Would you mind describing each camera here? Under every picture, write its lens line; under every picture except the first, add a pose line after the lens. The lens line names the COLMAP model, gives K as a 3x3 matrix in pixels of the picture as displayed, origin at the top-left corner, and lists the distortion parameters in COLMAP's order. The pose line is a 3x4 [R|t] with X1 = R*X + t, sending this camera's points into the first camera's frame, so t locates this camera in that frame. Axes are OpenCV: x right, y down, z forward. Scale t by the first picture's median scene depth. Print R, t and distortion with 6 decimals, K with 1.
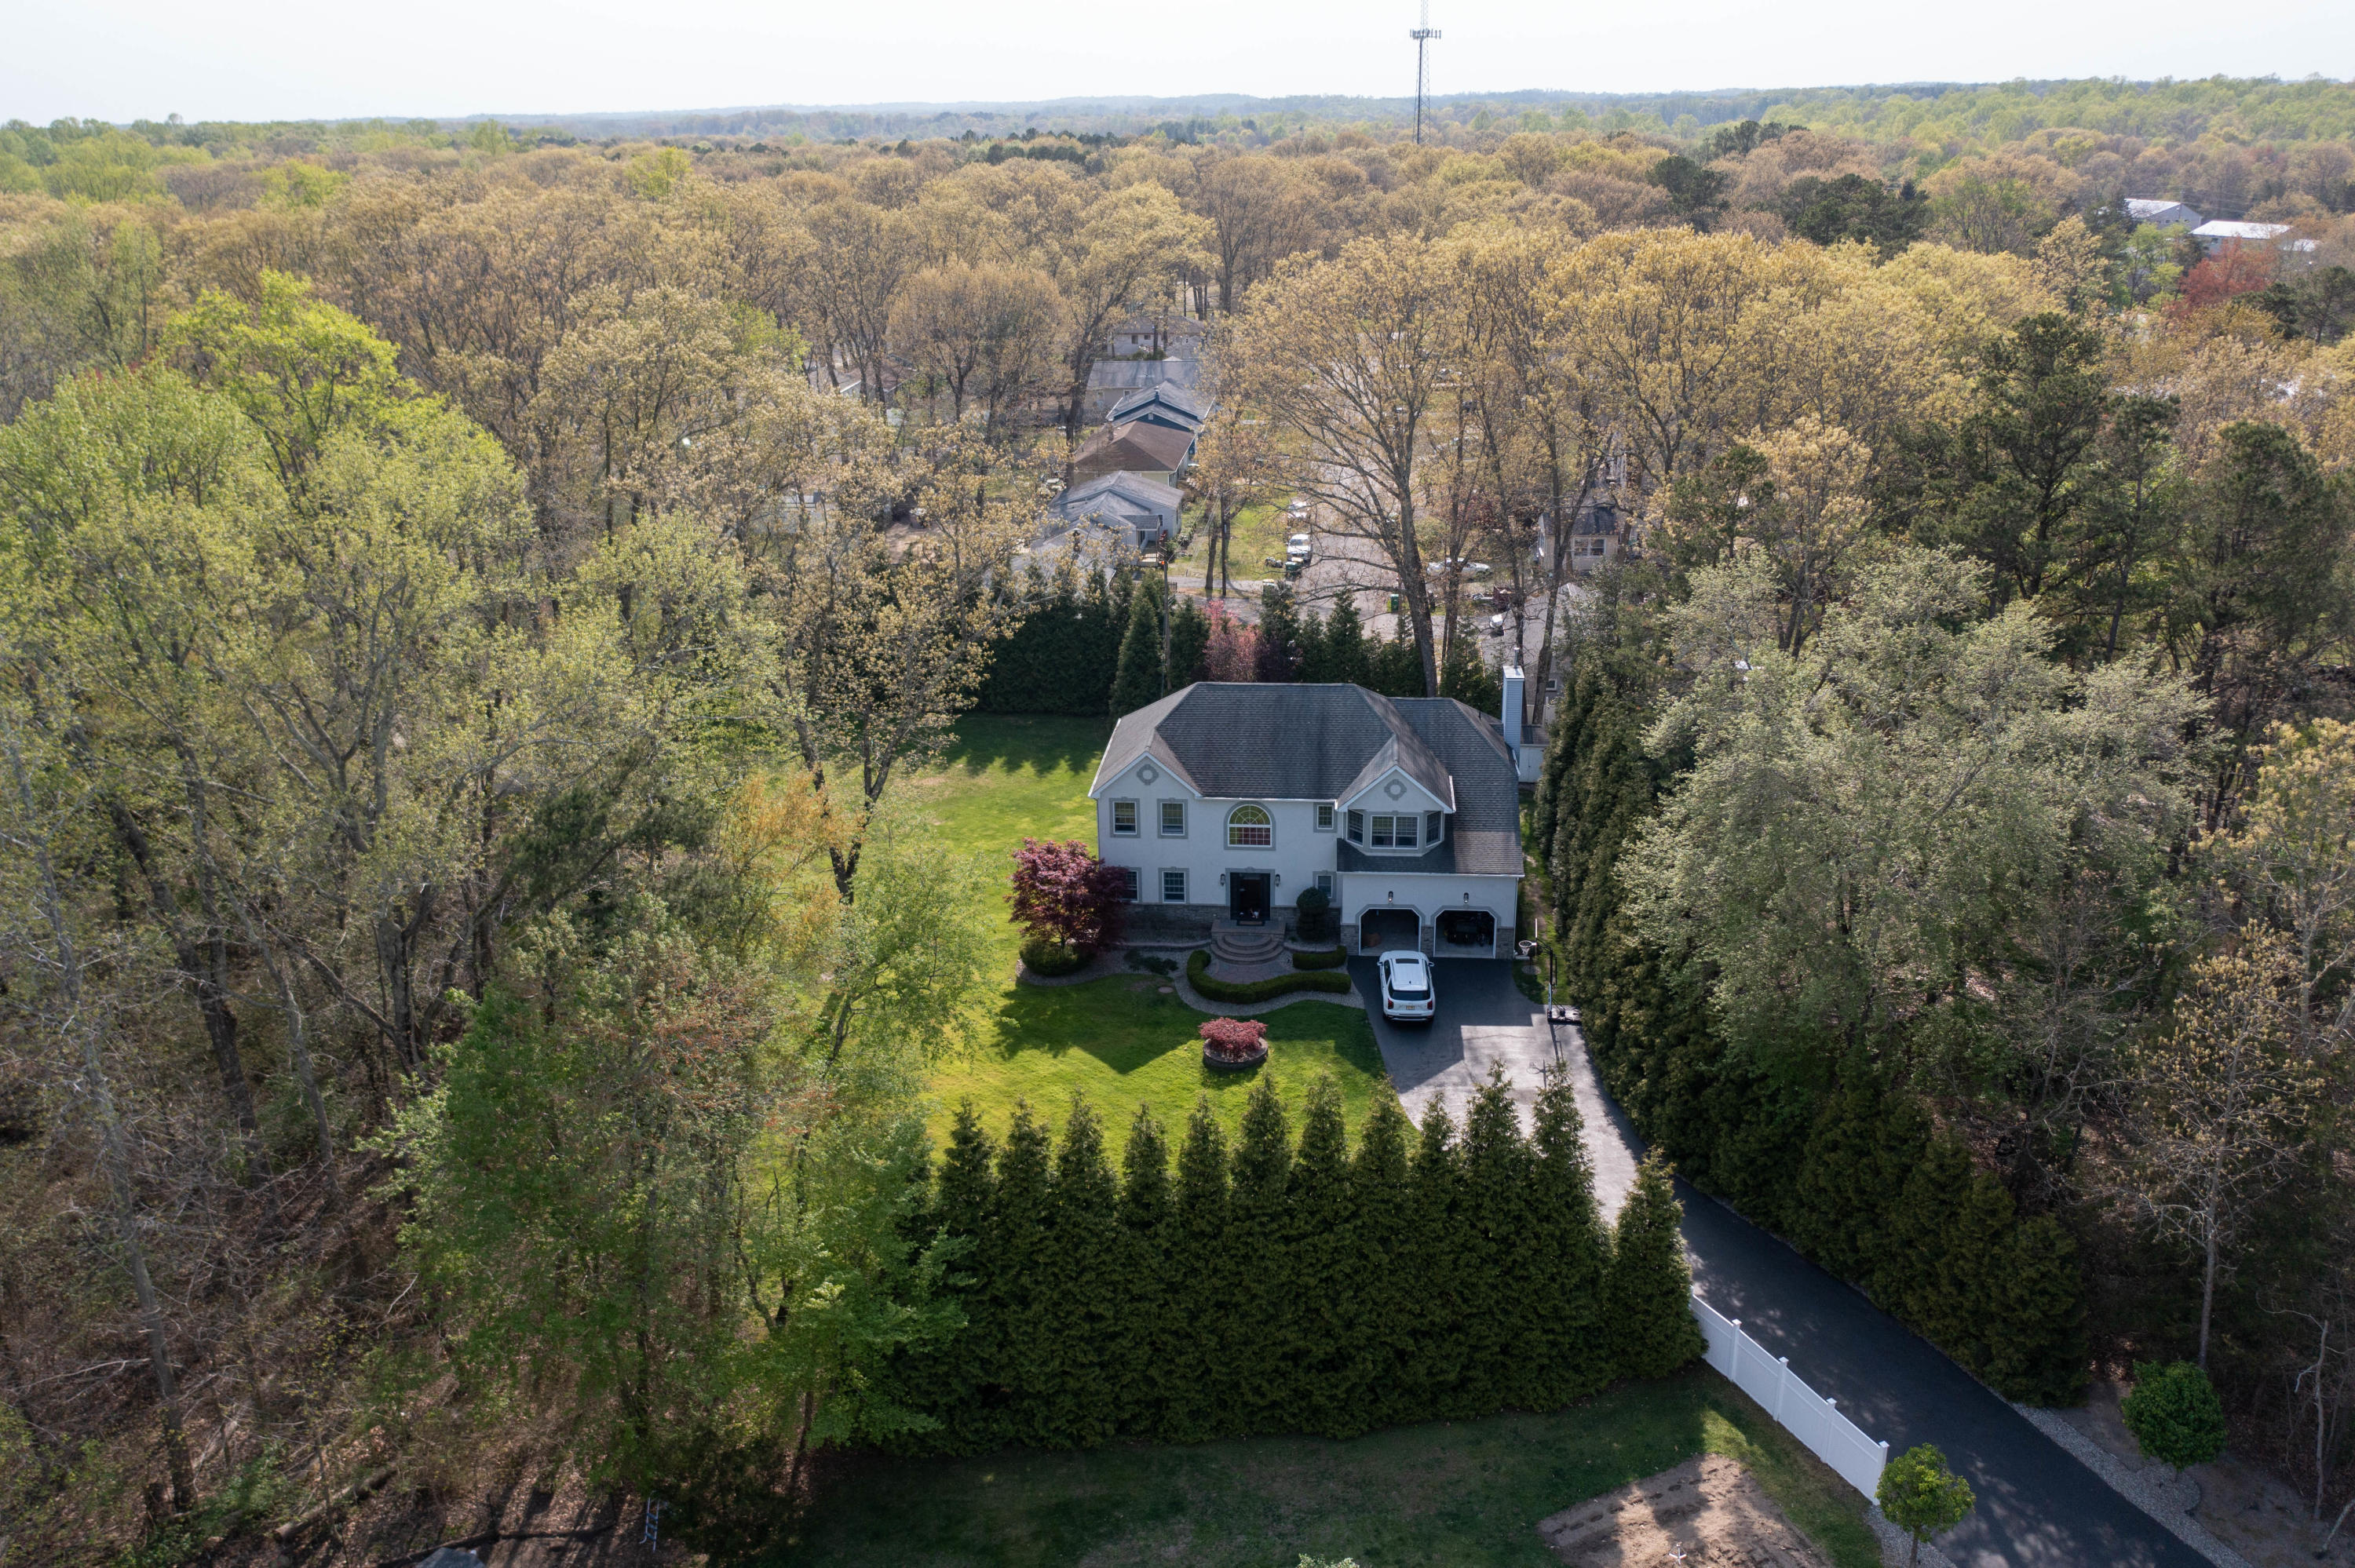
lens RADIAL K [[1865.6, 0, 1176.2], [0, 1865.6, 779.6], [0, 0, 1]] dist [-0.013672, -0.006811]
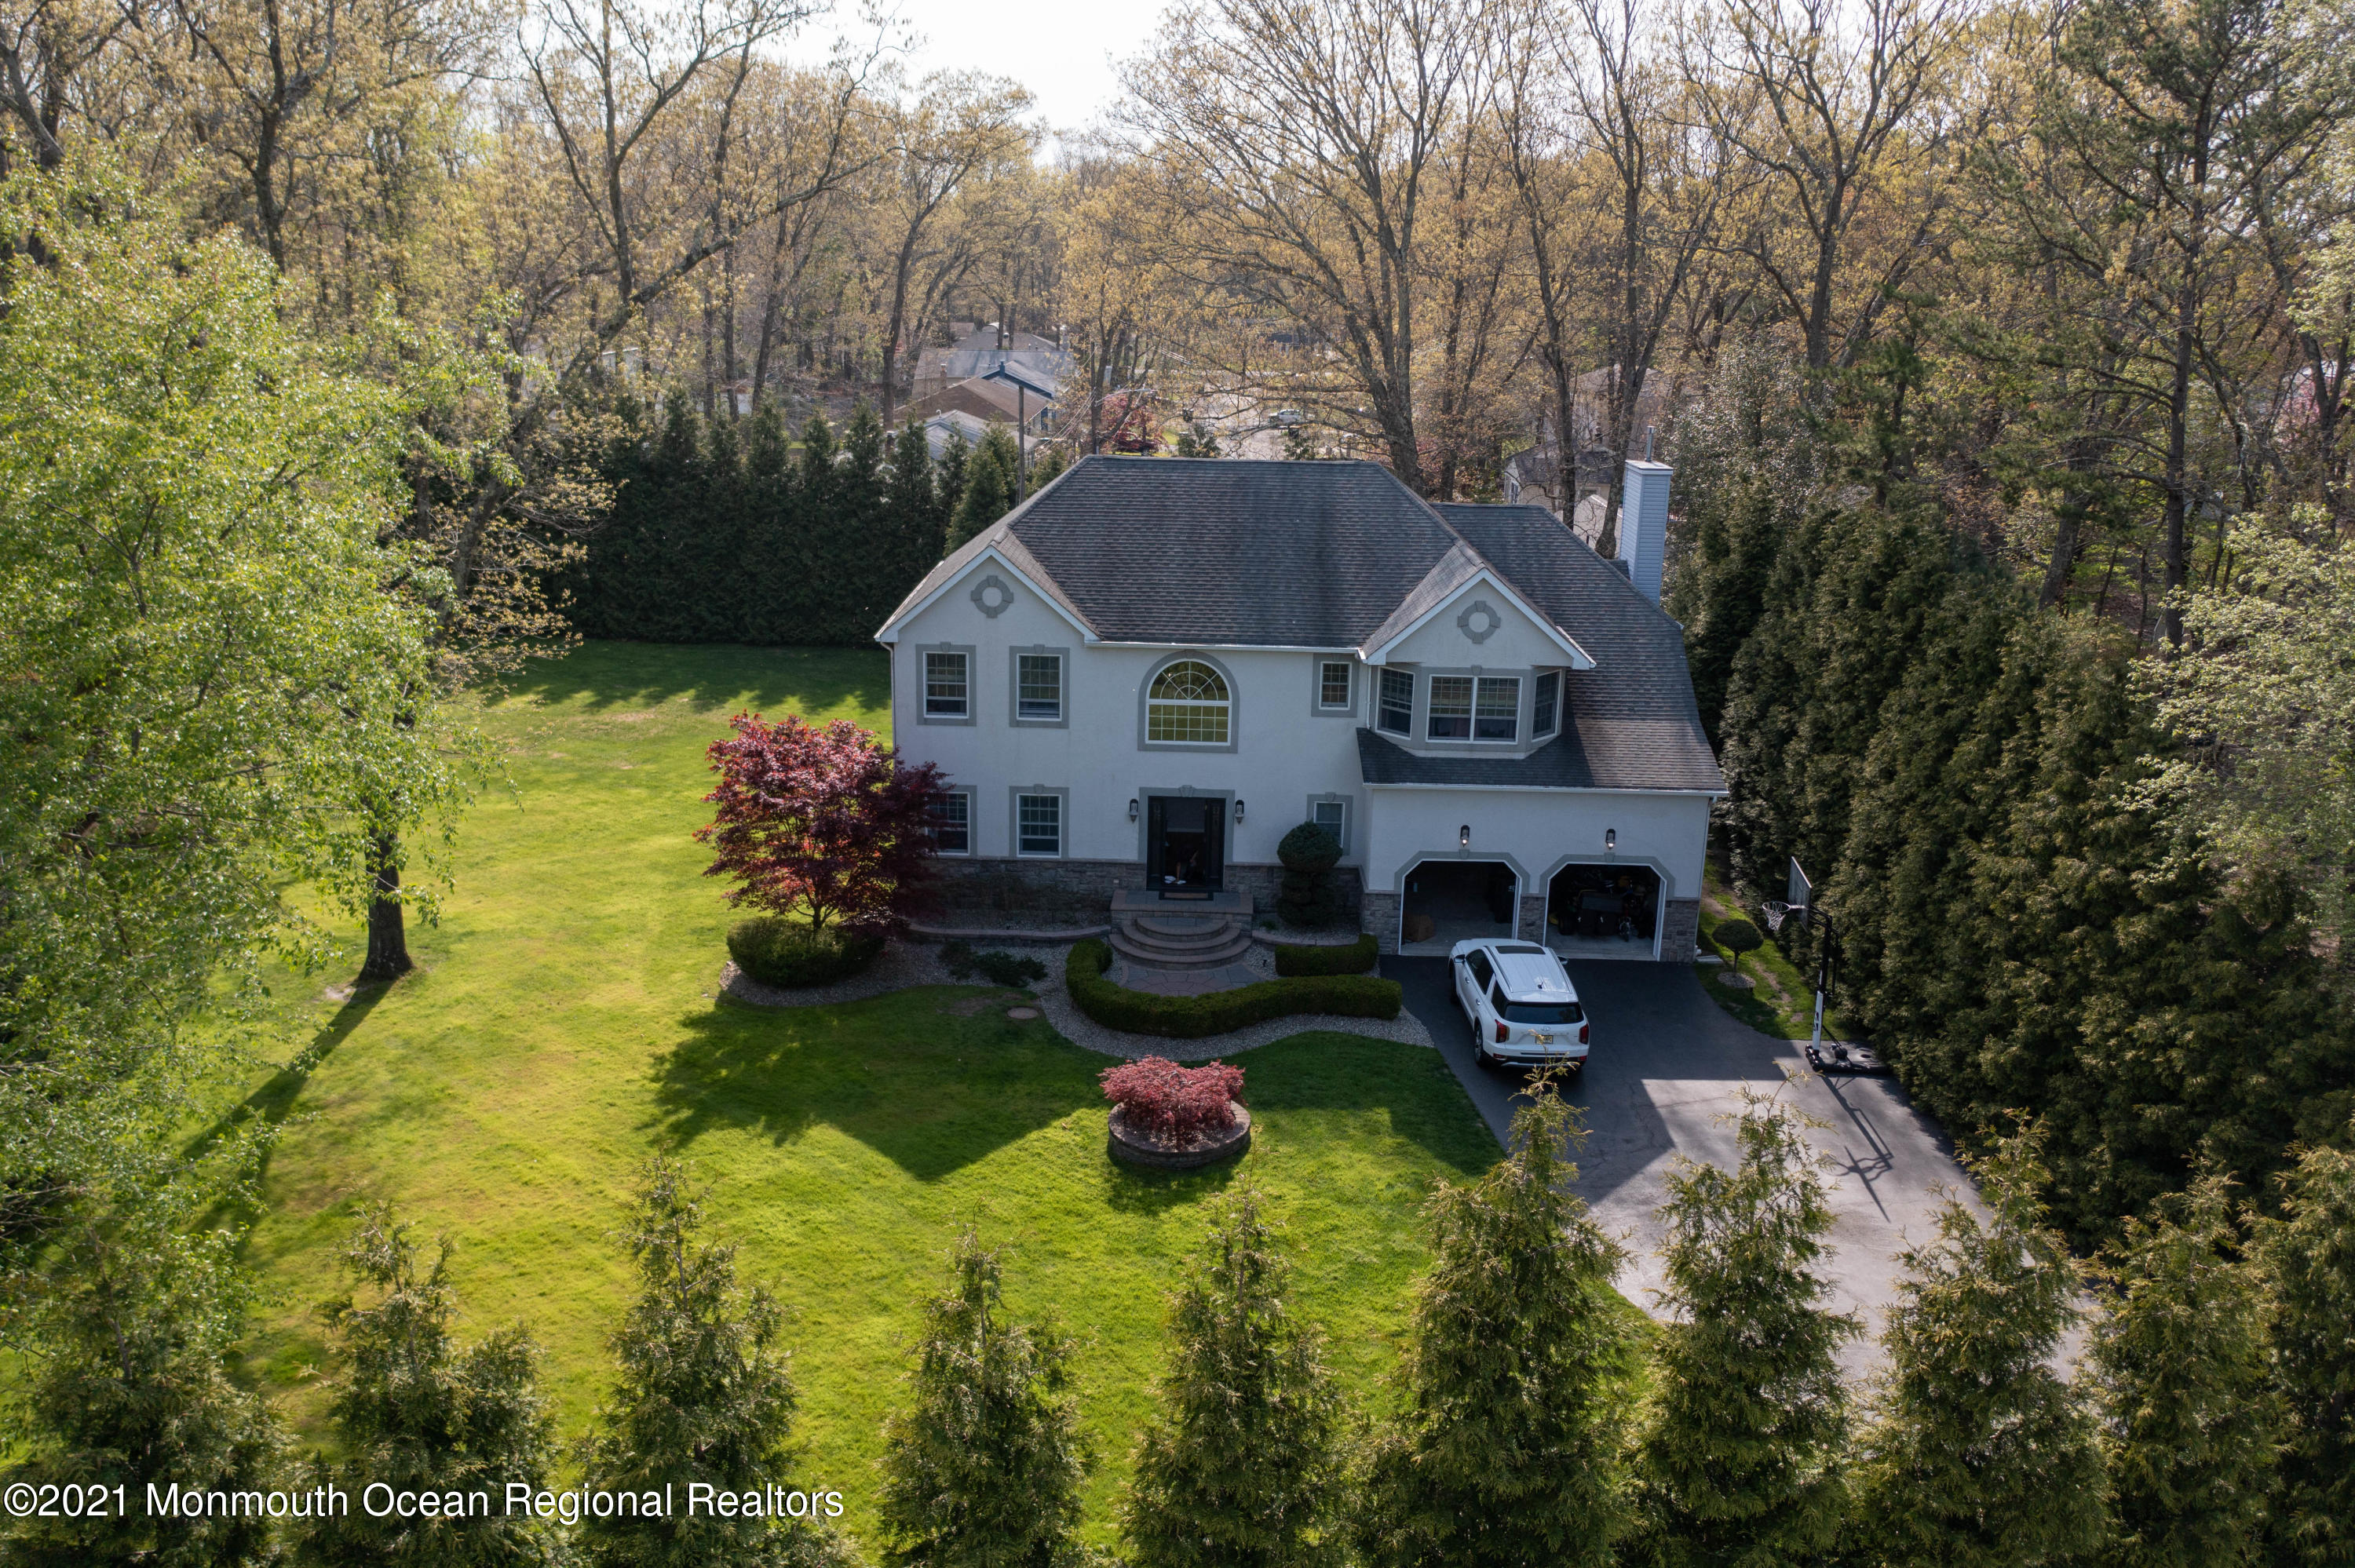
lens RADIAL K [[1865.6, 0, 1181.8], [0, 1865.6, 791.1], [0, 0, 1]] dist [-0.013672, -0.006811]
pose [[0.995742, 0.015722, 0.090829, -0.009260], [-0.009467, 0.997579, -0.068893, 0.086760], [-0.091692, 0.067740, 0.993481, 0.498611]]
